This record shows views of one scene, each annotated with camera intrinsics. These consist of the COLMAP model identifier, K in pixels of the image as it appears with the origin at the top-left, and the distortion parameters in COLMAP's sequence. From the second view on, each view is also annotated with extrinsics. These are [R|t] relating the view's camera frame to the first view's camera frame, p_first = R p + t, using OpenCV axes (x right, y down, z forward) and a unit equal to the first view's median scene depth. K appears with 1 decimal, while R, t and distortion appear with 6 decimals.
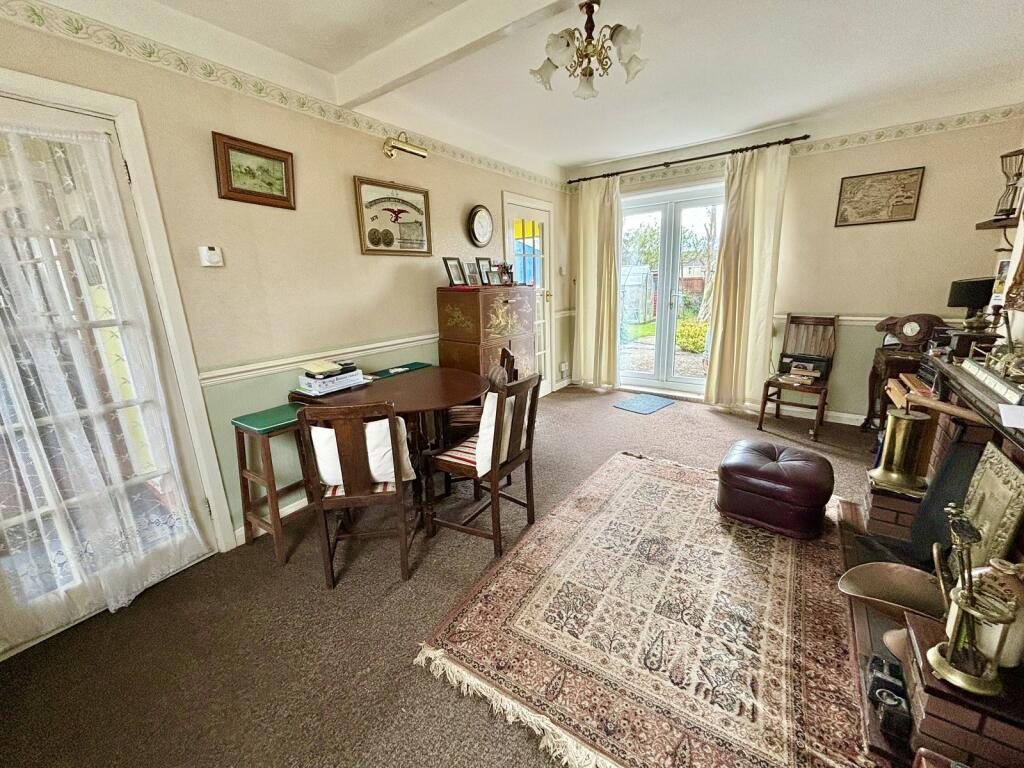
lens RADIAL K [[415.5, 0, 512.0], [0, 415.5, 384.0], [0, 0, 1]] dist [-0.002692, 0.000104]
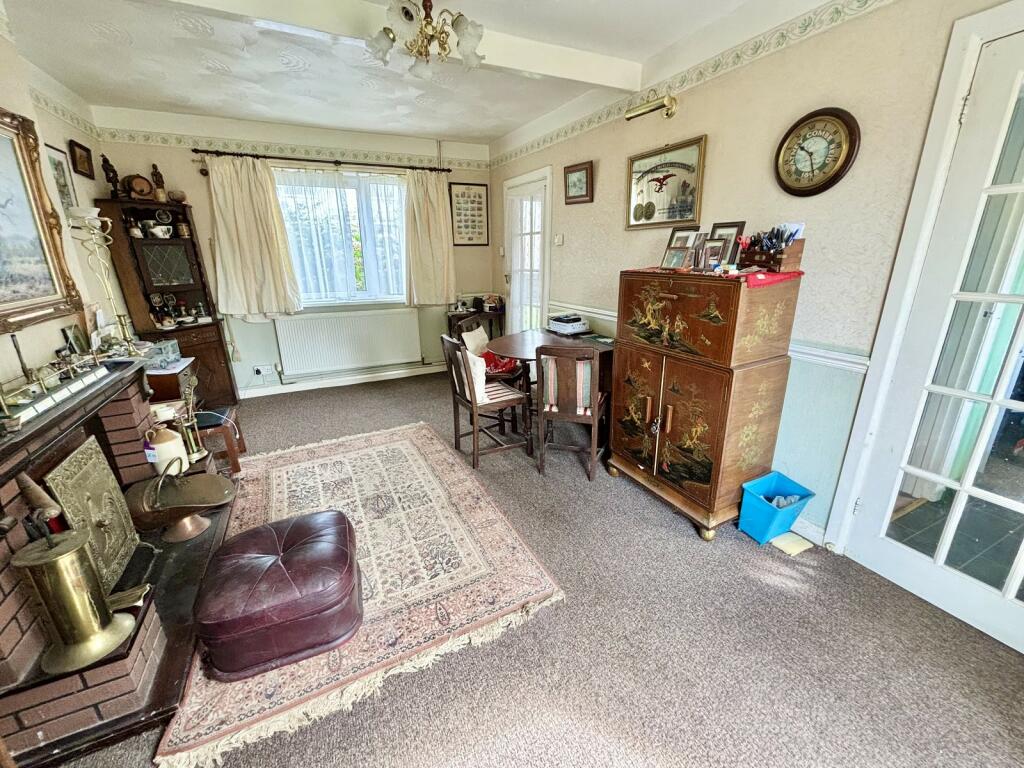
lens RADIAL K [[415.5, 0, 512.0], [0, 415.5, 384.0], [0, 0, 1]] dist [-0.002692, 0.000104]
pose [[-0.482652, 0.305516, -0.820796, 0.706565], [-0.186795, 0.879710, 0.437286, -0.329206], [0.855660, 0.364377, -0.367525, 1.125000]]
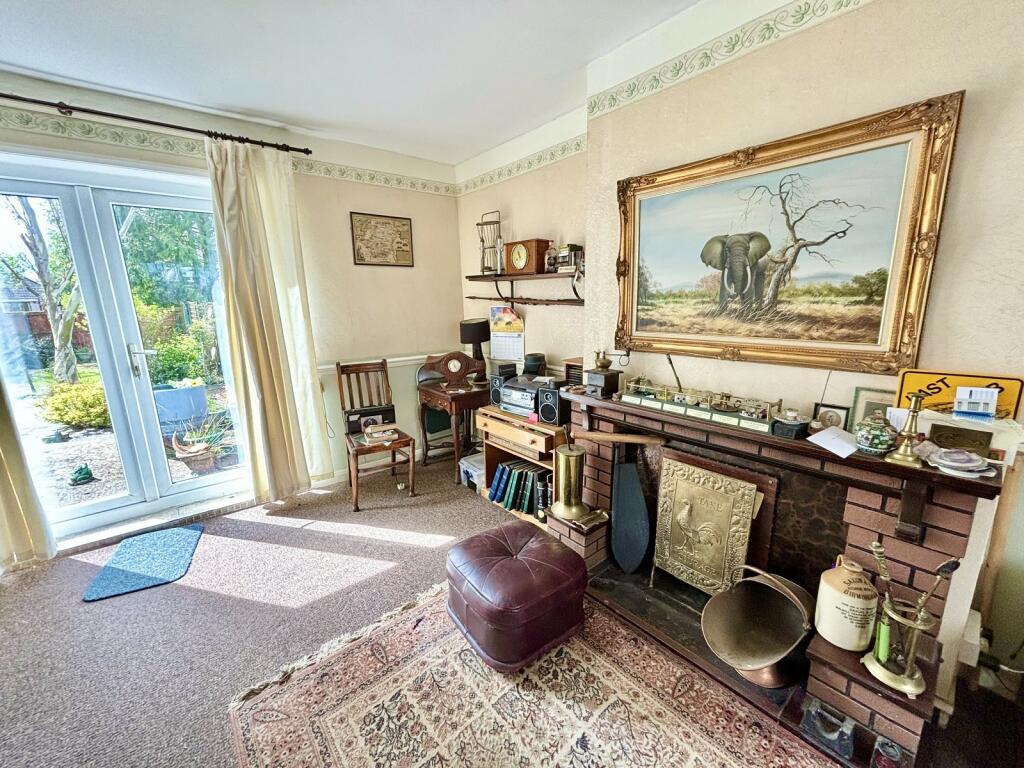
lens RADIAL K [[415.5, 0, 512.0], [0, 415.5, 384.0], [0, 0, 1]] dist [-0.002692, 0.000104]
pose [[0.253852, -0.163756, 0.953280, -0.047826], [0.236724, 0.966110, 0.102922, -0.161285], [-0.937828, 0.199537, 0.284014, 0.547311]]
